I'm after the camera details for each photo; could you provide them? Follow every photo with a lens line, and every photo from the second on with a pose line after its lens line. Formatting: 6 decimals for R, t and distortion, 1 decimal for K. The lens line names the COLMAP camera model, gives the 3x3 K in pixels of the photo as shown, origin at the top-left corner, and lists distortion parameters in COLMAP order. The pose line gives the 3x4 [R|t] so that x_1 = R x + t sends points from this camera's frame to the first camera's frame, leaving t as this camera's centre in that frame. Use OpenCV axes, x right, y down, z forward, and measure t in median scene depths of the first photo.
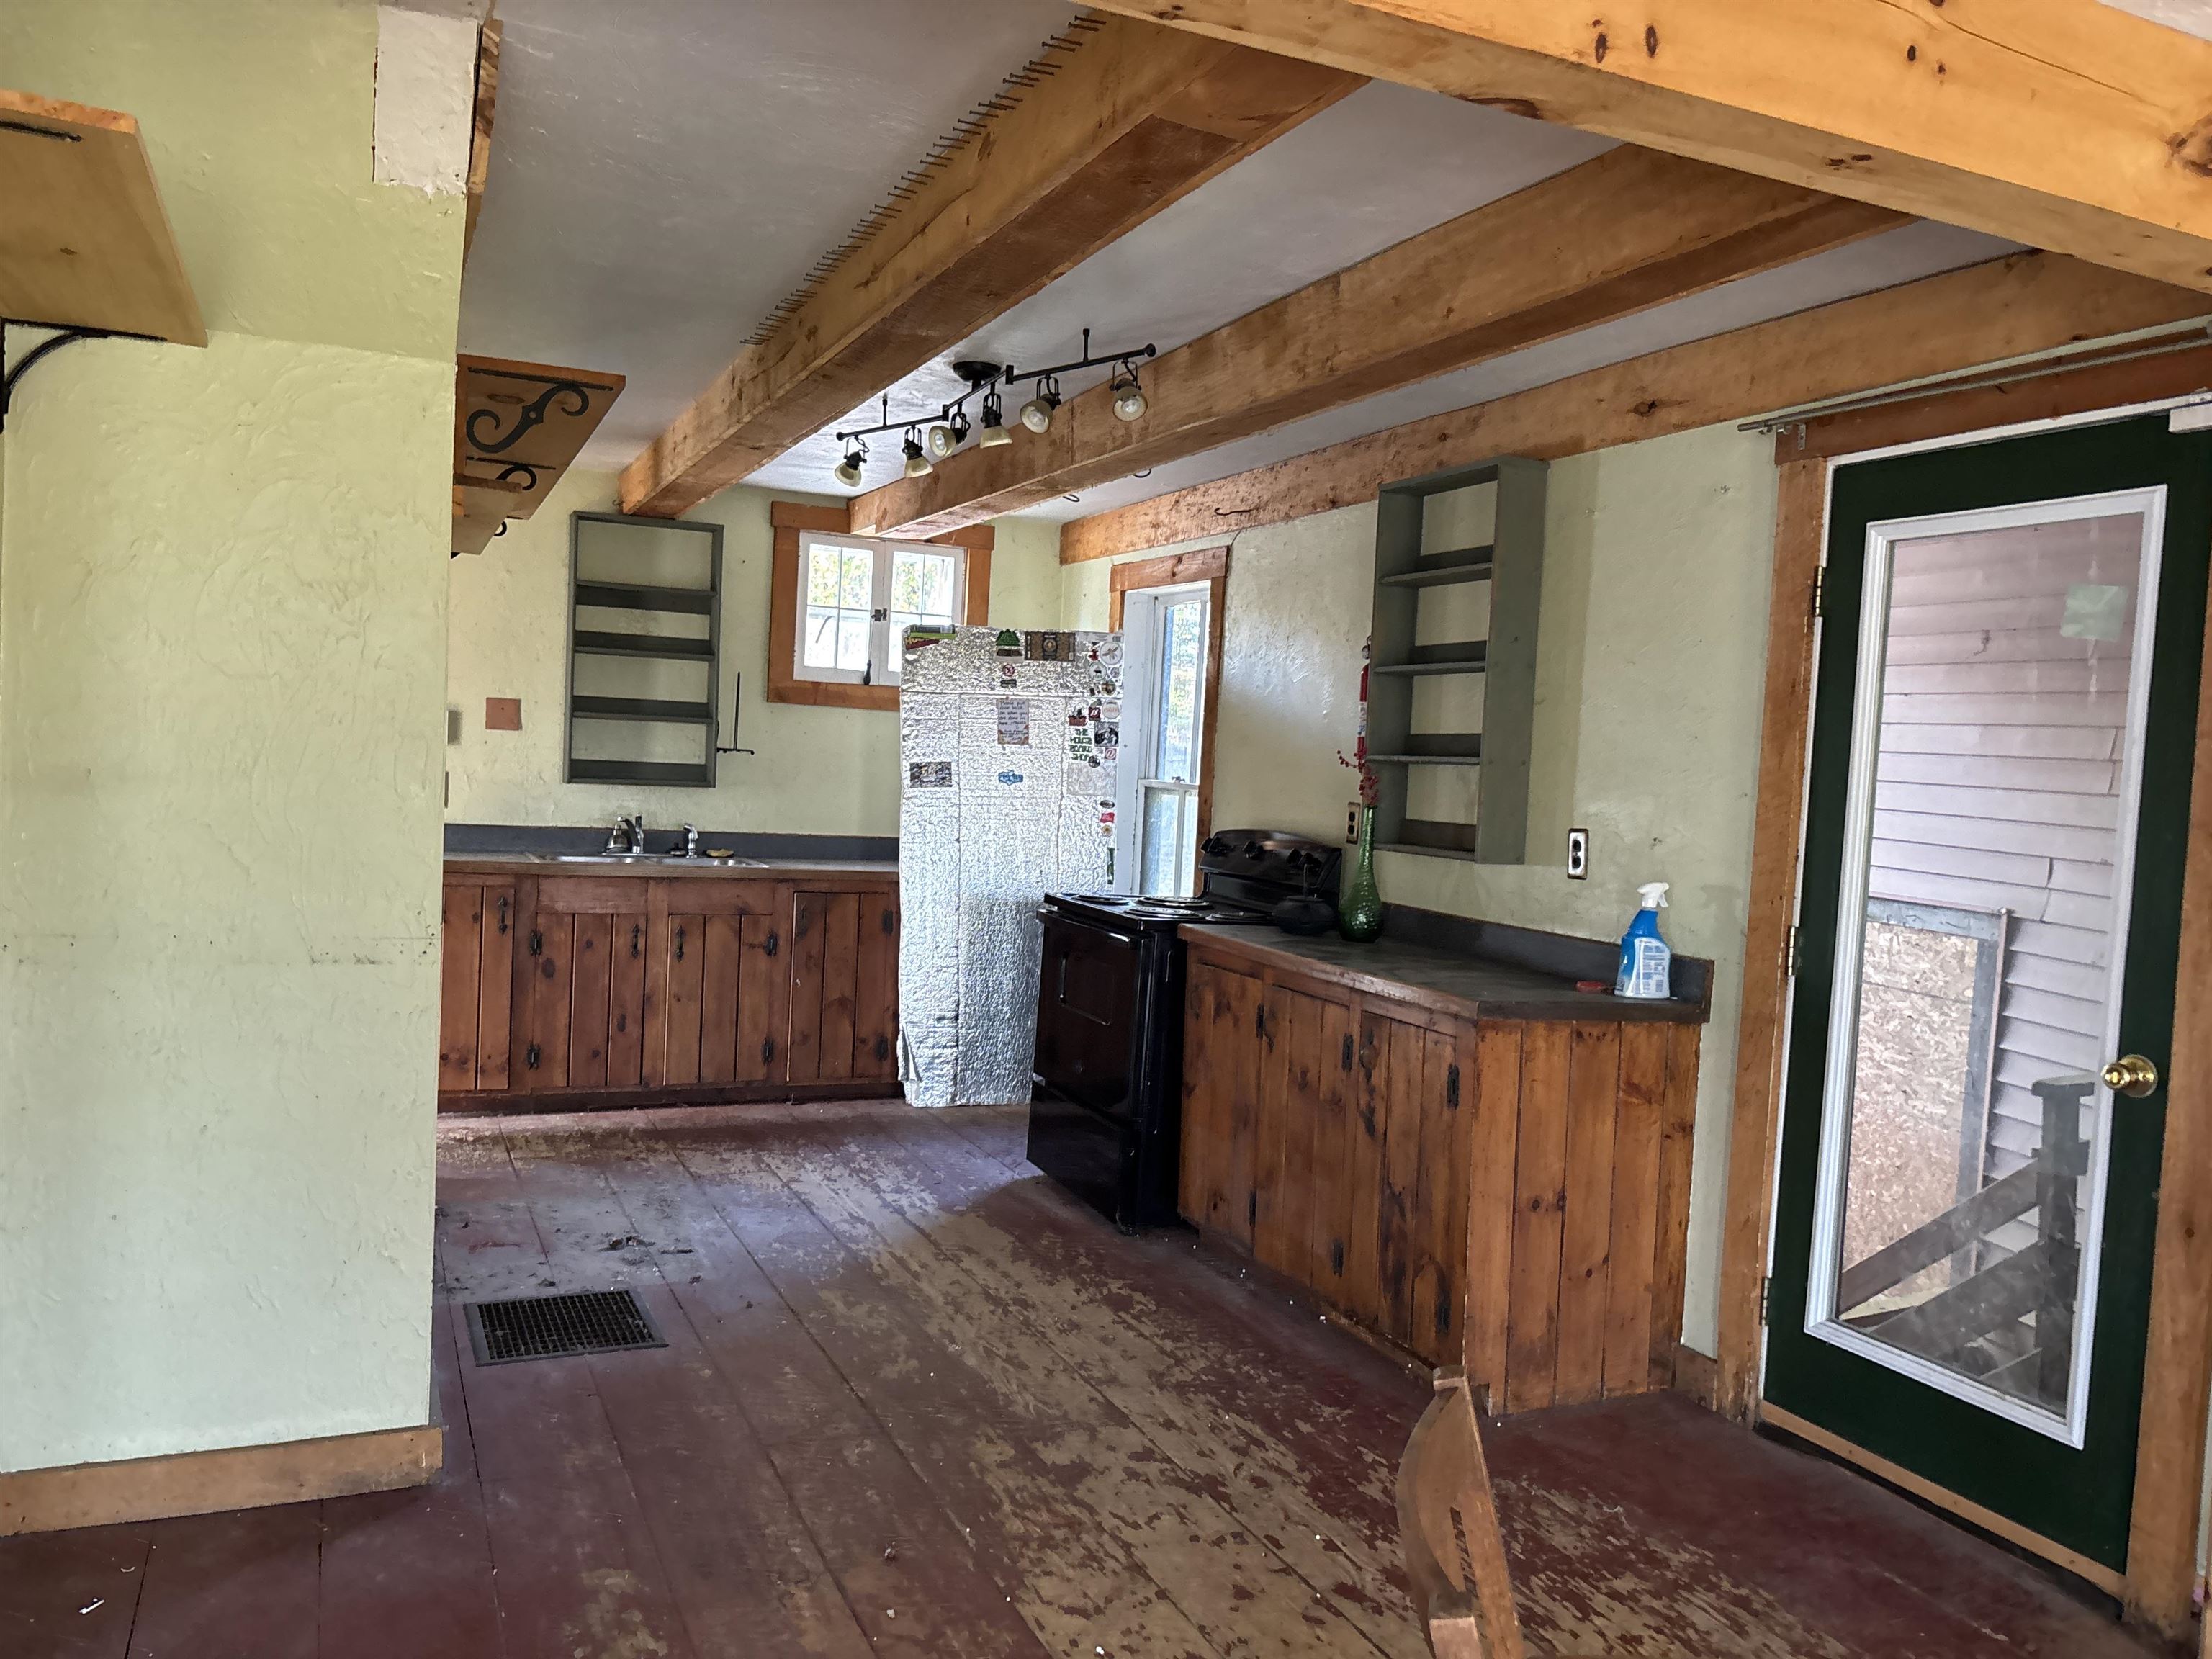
lens RADIAL K [[1677.3, 0, 1123.1], [0, 1677.3, 831.7], [0, 0, 1]] dist [0.043693, -0.053304]
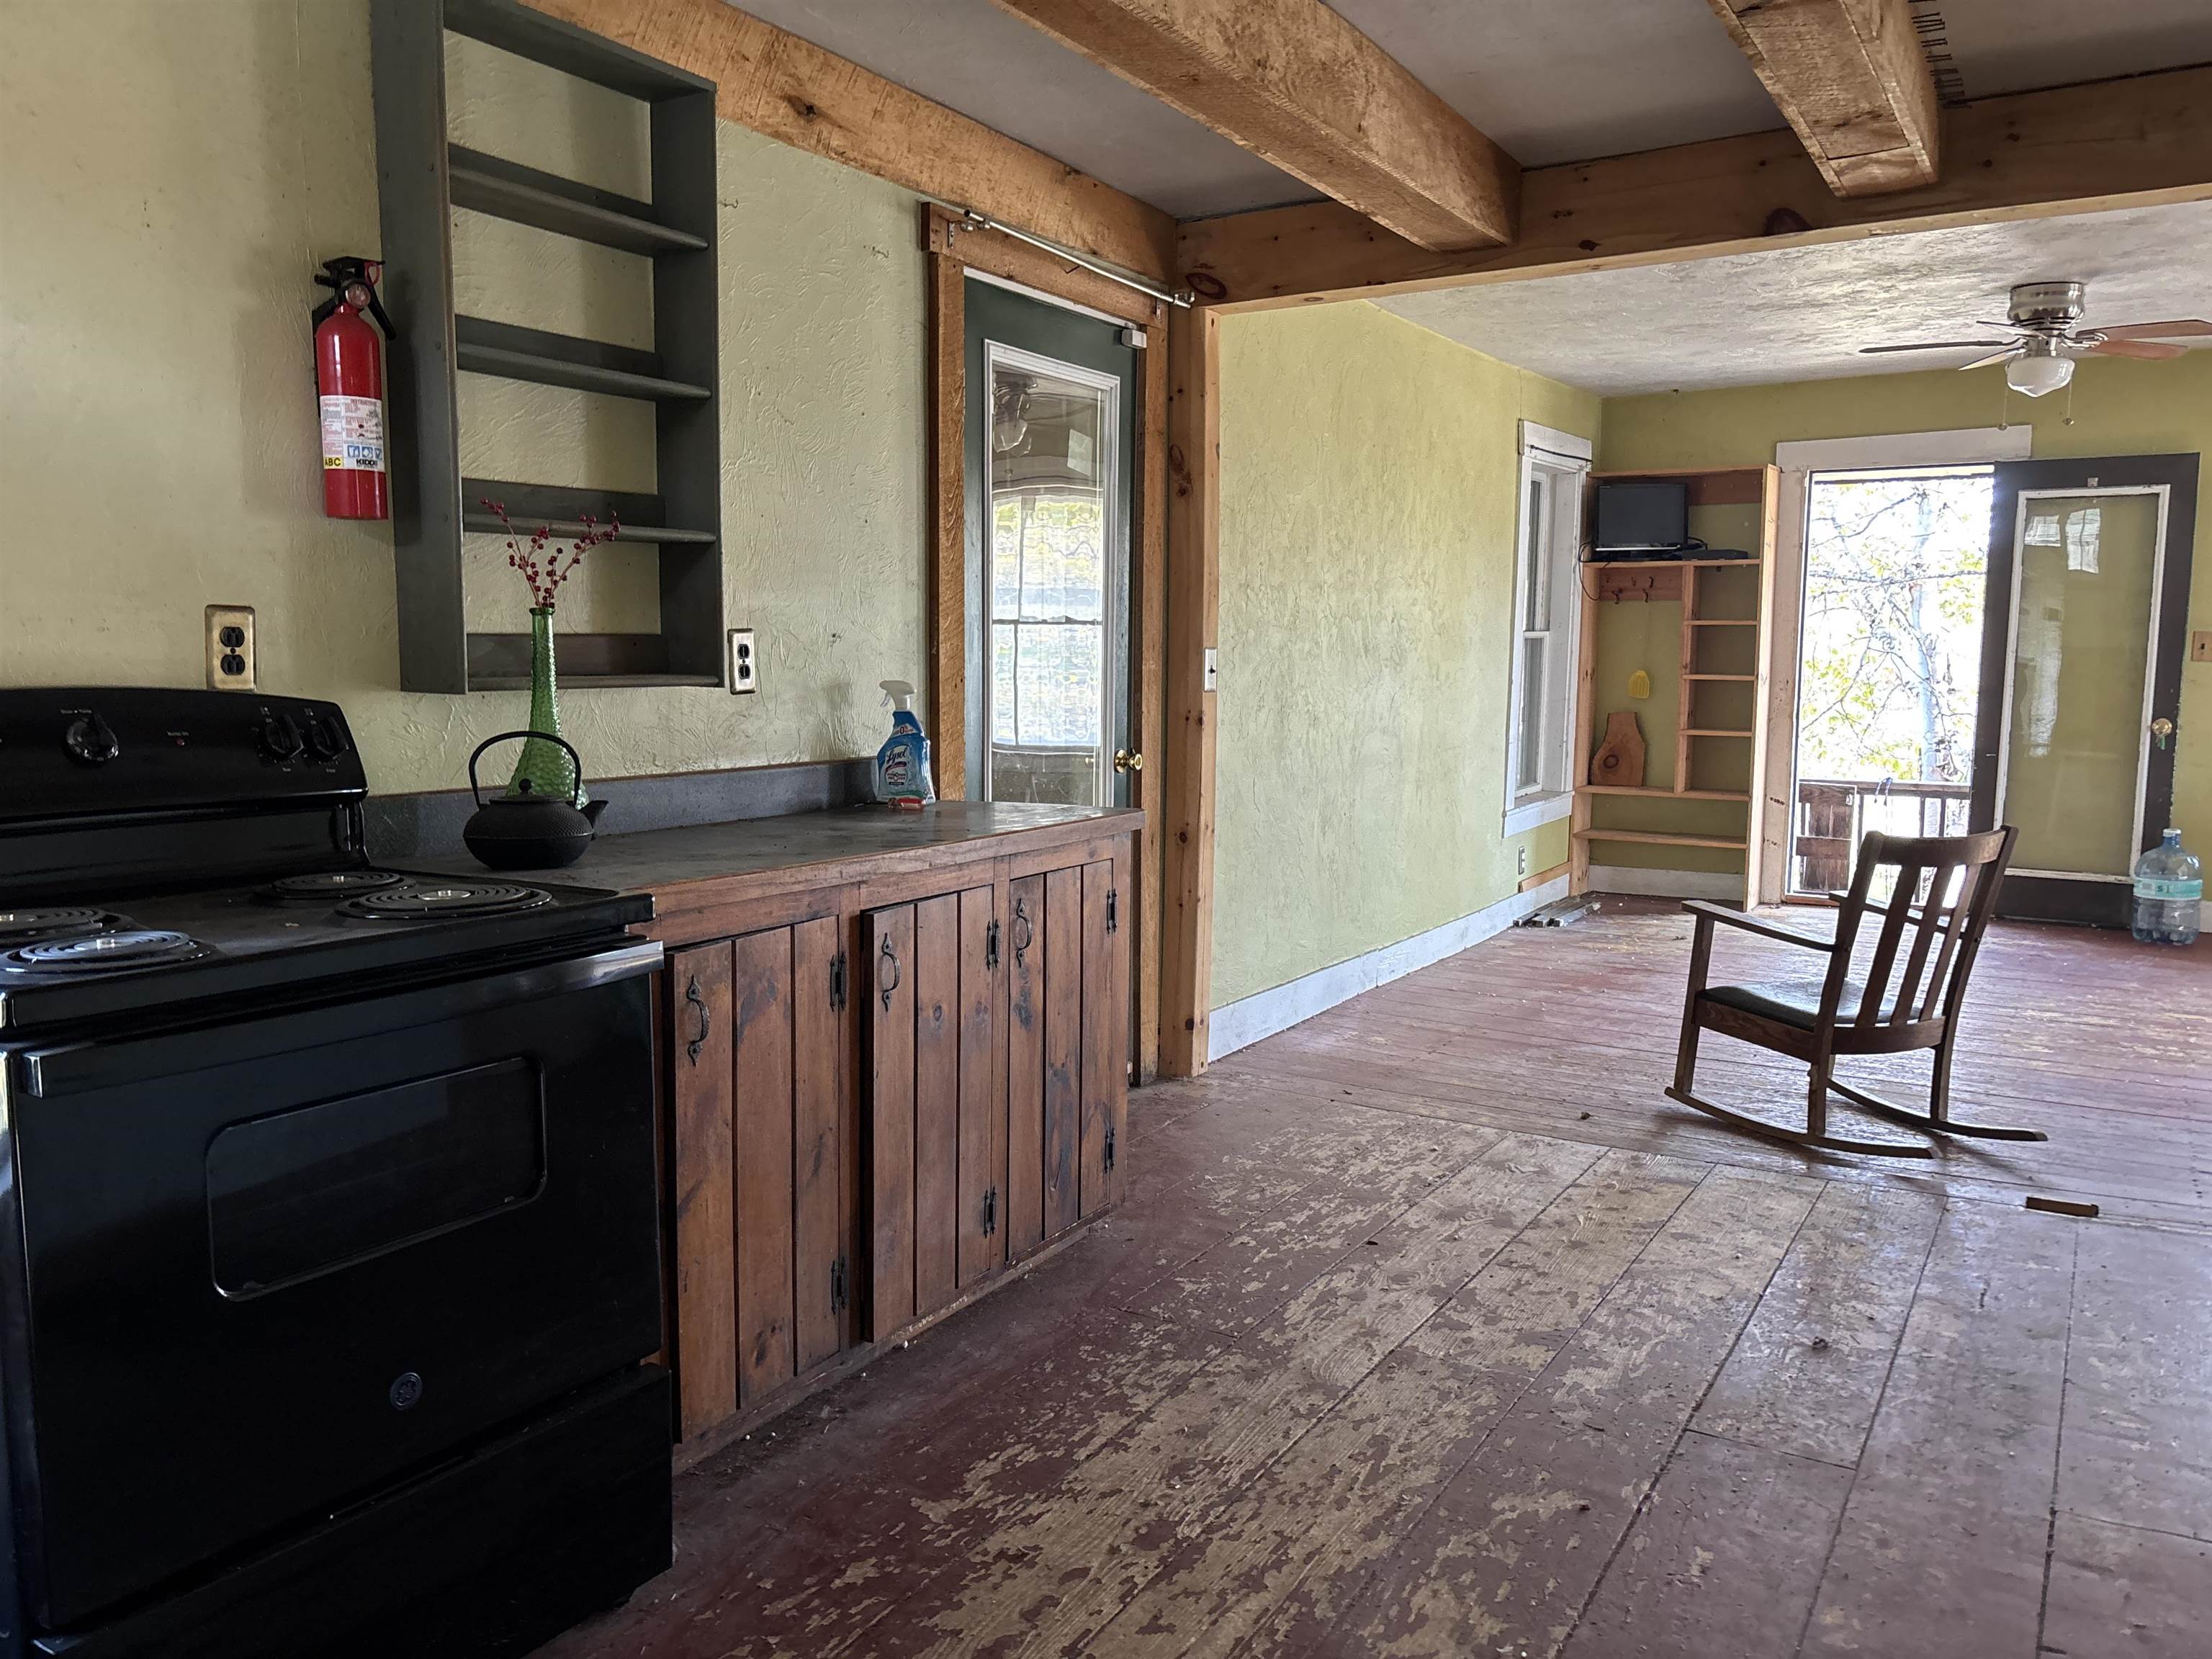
lens RADIAL K [[1677.3, 0, 1106.5], [0, 1677.3, 819.2], [0, 0, 1]] dist [0.043693, -0.053304]
pose [[-0.558078, -0.154531, 0.815272, -0.512022], [-0.010522, 0.983745, 0.179262, -0.061245], [-0.829722, 0.091464, -0.550633, 1.406096]]
